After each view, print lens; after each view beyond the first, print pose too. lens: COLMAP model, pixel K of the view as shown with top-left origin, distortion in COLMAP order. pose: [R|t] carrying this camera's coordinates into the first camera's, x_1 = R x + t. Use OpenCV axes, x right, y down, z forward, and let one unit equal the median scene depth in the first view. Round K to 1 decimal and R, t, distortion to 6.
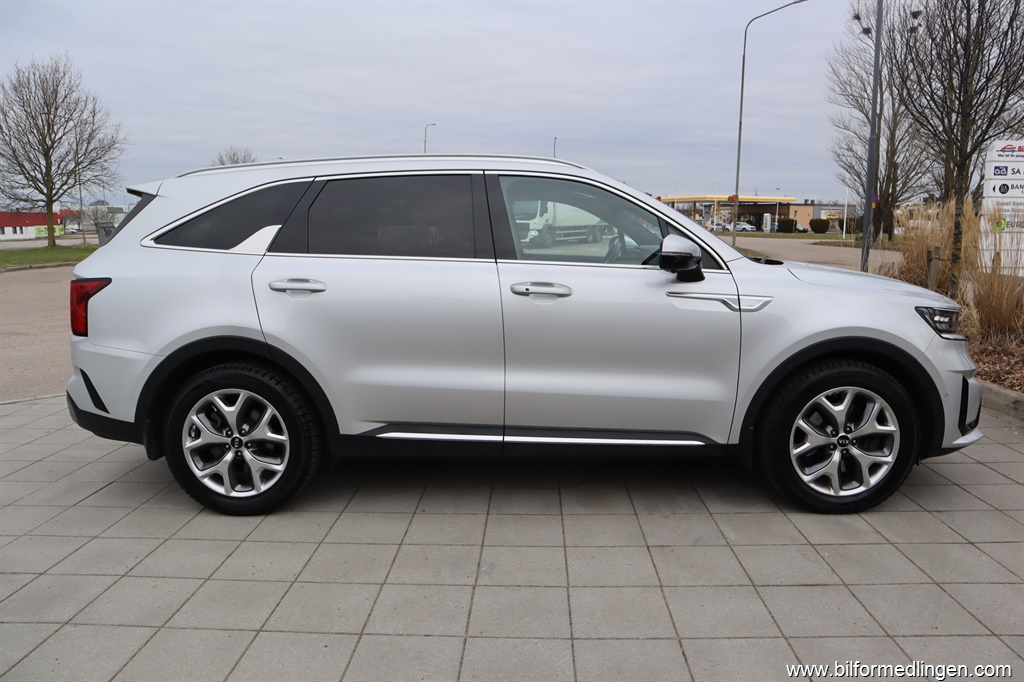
lens RADIAL K [[705.2, 0, 511.5], [0, 705.2, 335.6], [0, 0, 1]] dist [-0.107845, 0.052390]
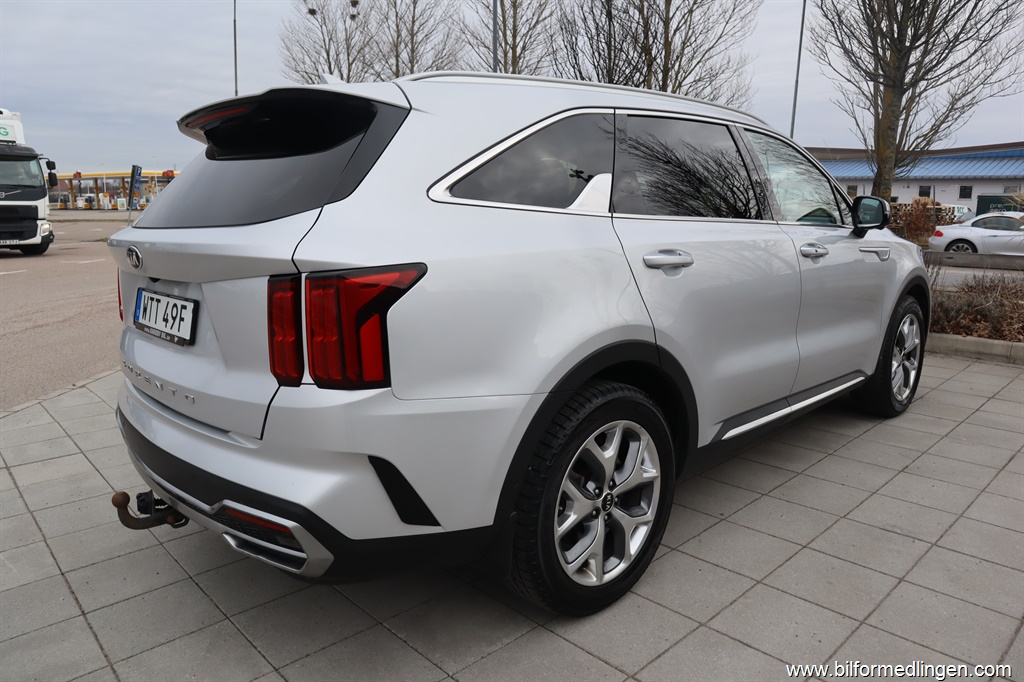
lens RADIAL K [[705.2, 0, 505.2], [0, 705.2, 340.7], [0, 0, 1]] dist [-0.107845, 0.052390]
pose [[0.712859, -0.137954, 0.687605, -0.909173], [0.109821, 0.990324, 0.084835, -0.065883], [-0.692656, 0.015038, 0.721112, 0.588442]]
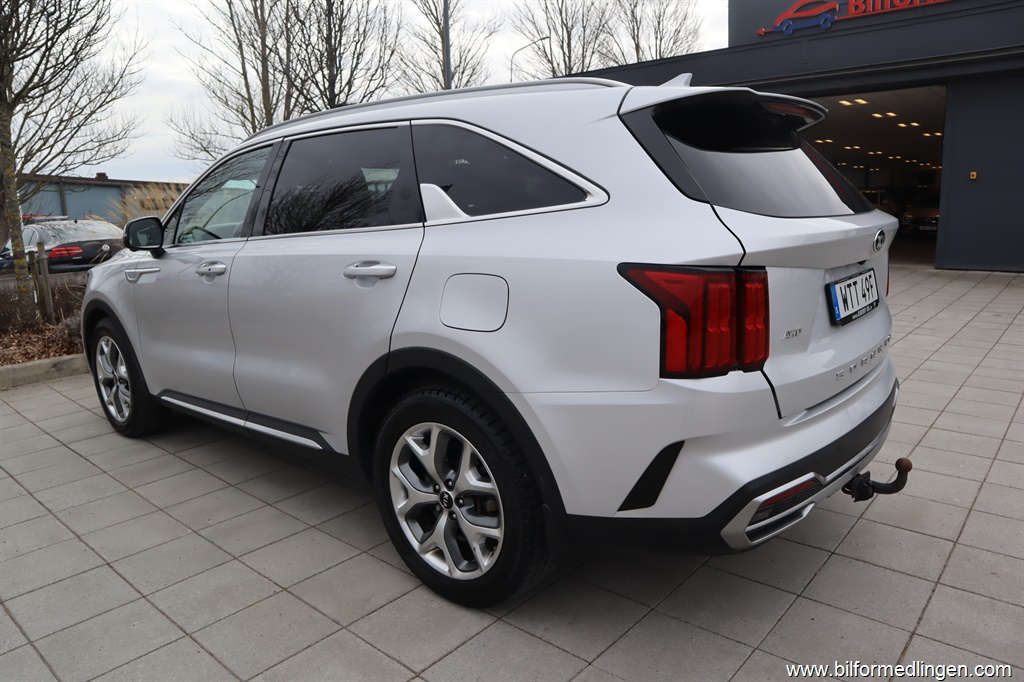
lens RADIAL K [[705.2, 0, 508.7], [0, 705.2, 342.2], [0, 0, 1]] dist [-0.107845, 0.052390]
pose [[-0.775754, -0.091365, 0.624386, -0.856455], [0.125262, 0.947477, 0.294272, -0.272589], [-0.618478, 0.306495, -0.723564, 2.005690]]
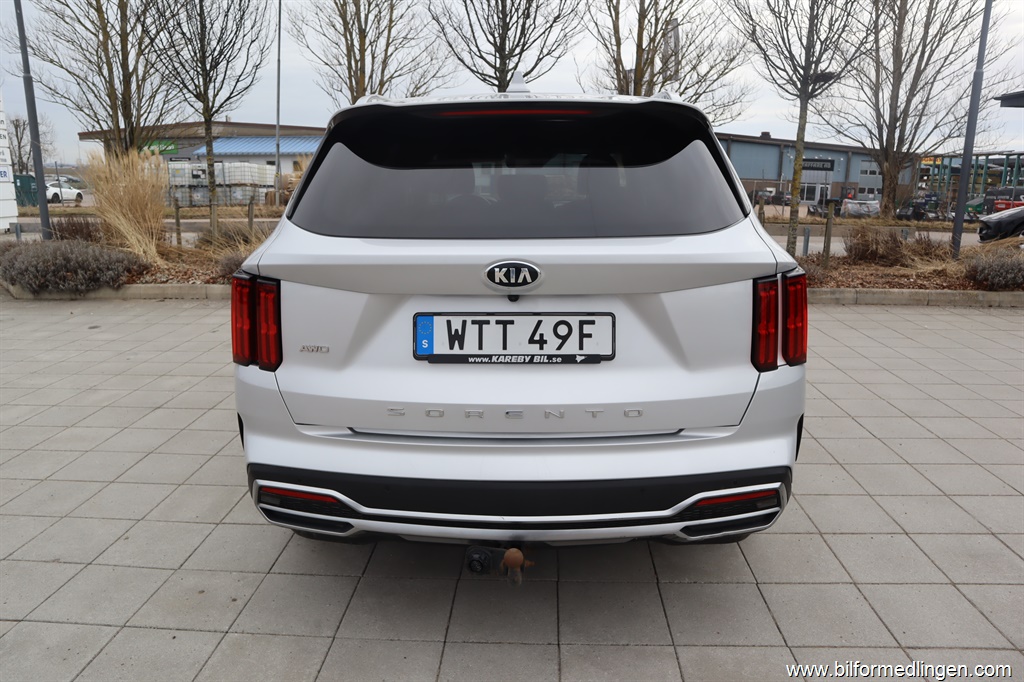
lens RADIAL K [[705.2, 0, 527.1], [0, 705.2, 338.9], [0, 0, 1]] dist [-0.107845, 0.052390]
pose [[0.006019, -0.222490, 0.974916, -1.253805], [0.142865, 0.965124, 0.219373, -0.194471], [-0.989724, 0.137961, 0.037595, 1.244146]]
